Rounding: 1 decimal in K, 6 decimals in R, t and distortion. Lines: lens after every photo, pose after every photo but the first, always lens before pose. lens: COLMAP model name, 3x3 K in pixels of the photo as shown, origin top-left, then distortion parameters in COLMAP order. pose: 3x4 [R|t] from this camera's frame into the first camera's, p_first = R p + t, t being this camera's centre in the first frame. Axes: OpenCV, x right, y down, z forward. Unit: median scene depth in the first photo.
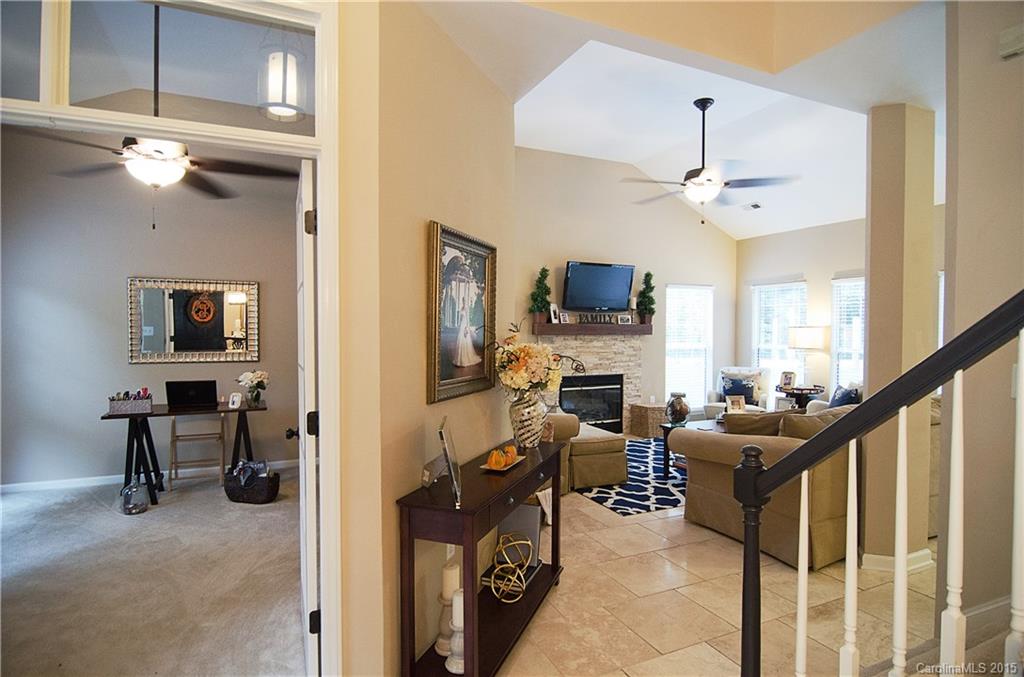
lens RADIAL K [[549.1, 0, 513.7], [0, 549.1, 338.2], [0, 0, 1]] dist [-0.006835, -0.003778]
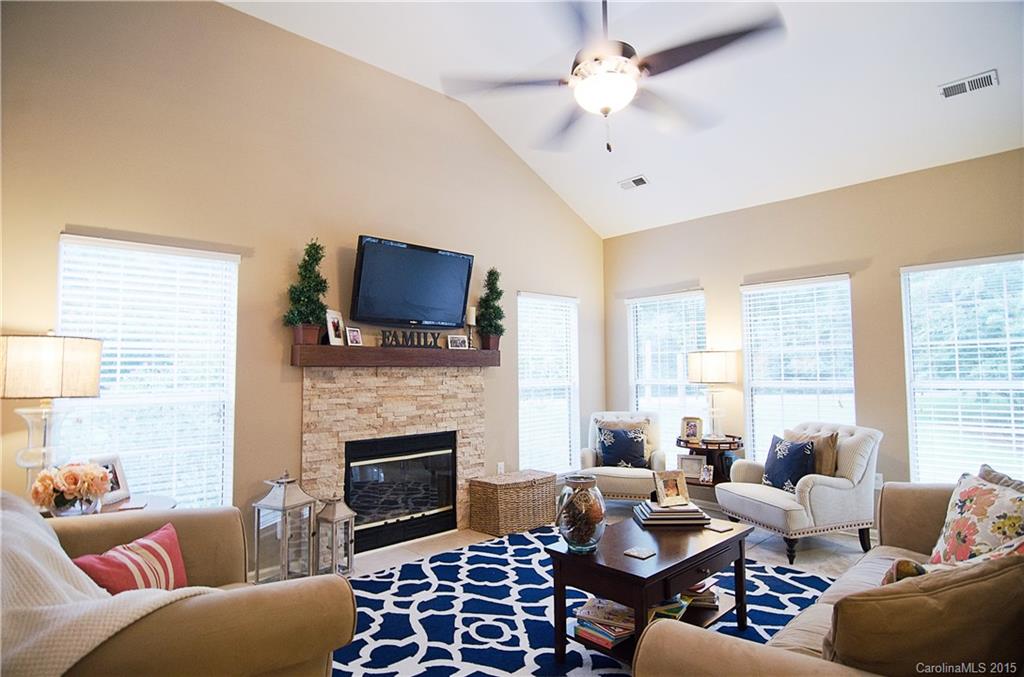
lens RADIAL K [[549.1, 0, 510.8], [0, 549.1, 339.7], [0, 0, 1]] dist [-0.006835, -0.003778]
pose [[0.949397, 0.005970, 0.314020, 0.064663], [0.018051, 0.997130, -0.073532, 0.010206], [-0.313558, 0.075479, 0.946564, 0.397984]]
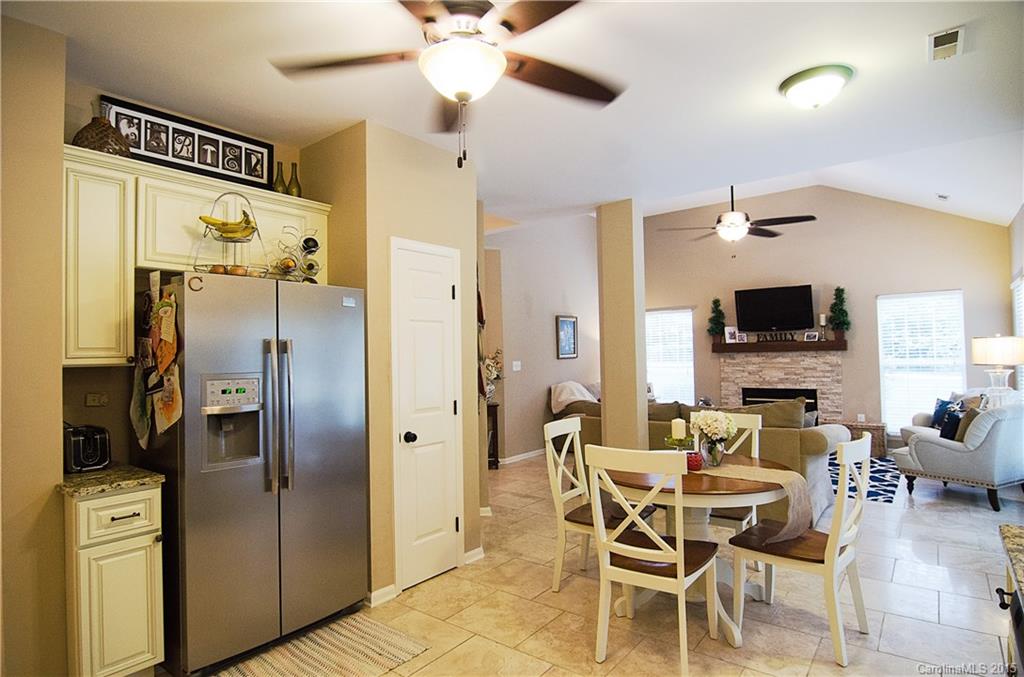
lens RADIAL K [[549.1, 0, 510.1], [0, 549.1, 341.5], [0, 0, 1]] dist [-0.006835, -0.003778]
pose [[0.444301, -0.036275, -0.895143, 0.879615], [0.006362, 0.999282, -0.037337, 0.010863], [0.895855, 0.010894, 0.444213, 0.031036]]
